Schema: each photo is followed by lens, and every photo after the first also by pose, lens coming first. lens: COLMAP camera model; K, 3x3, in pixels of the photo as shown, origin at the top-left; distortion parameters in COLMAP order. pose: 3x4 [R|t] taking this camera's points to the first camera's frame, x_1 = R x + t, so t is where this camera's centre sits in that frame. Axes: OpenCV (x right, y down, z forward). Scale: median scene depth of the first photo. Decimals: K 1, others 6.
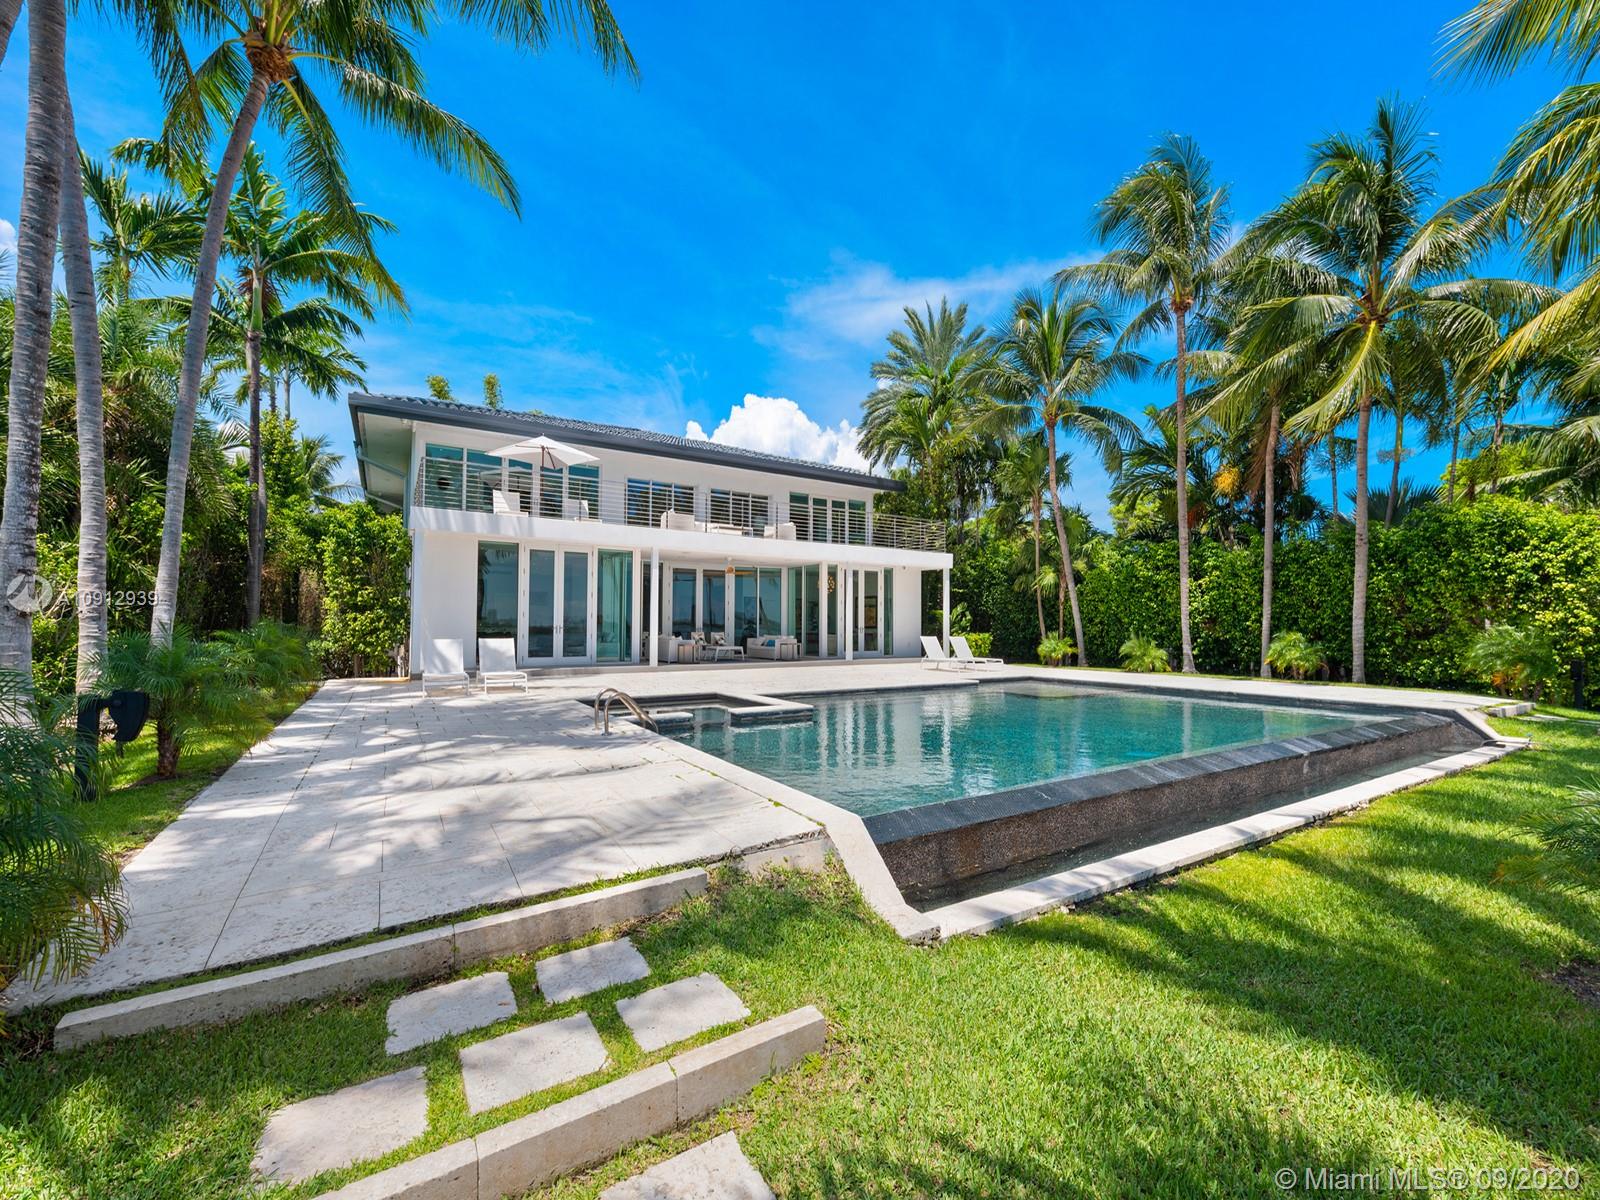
lens RADIAL K [[658.0, 0, 801.5], [0, 658.0, 609.3], [0, 0, 1]] dist [0.000407, 0.000007]
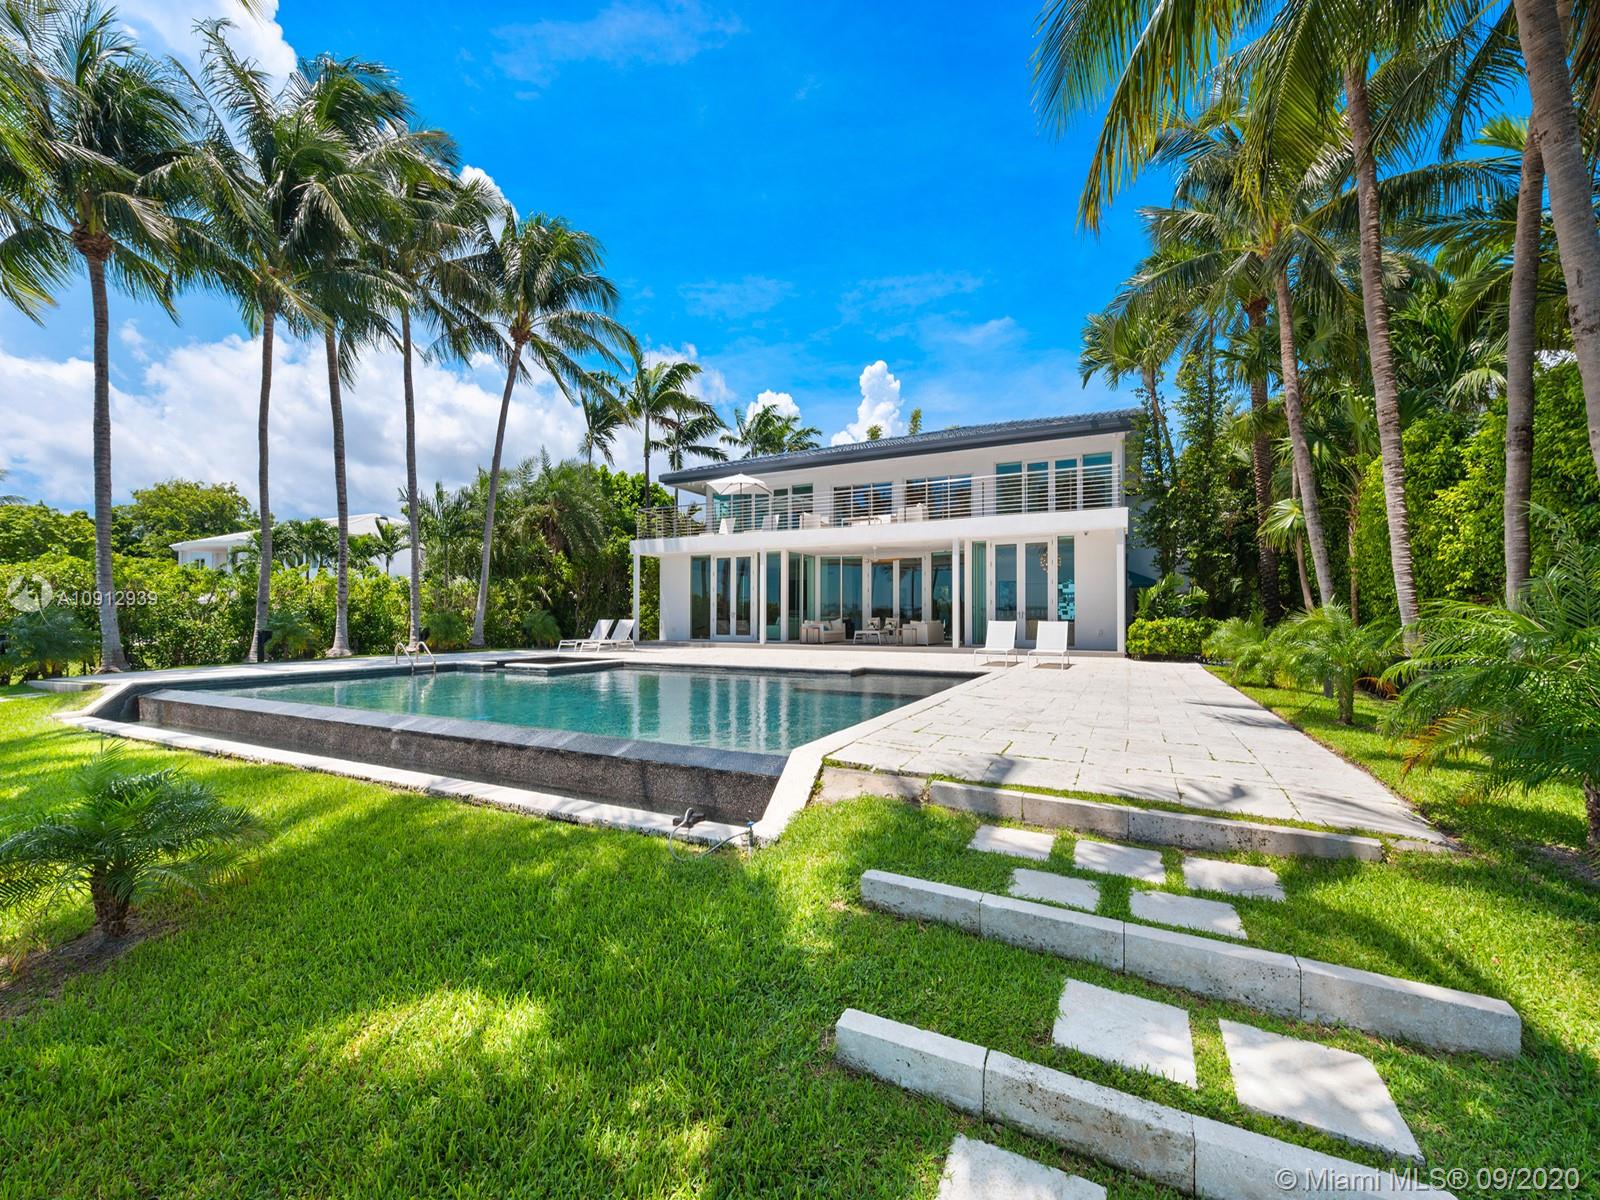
lens RADIAL K [[641.3, 0, 799.2], [0, 641.3, 612.5], [0, 0, 1]] dist [-0.000507, -0.000009]
pose [[0.496499, -0.011643, -0.867959, 0.705879], [0.020133, 0.999796, -0.001895, 0.025785], [0.867804, -0.016534, 0.496632, 0.377955]]
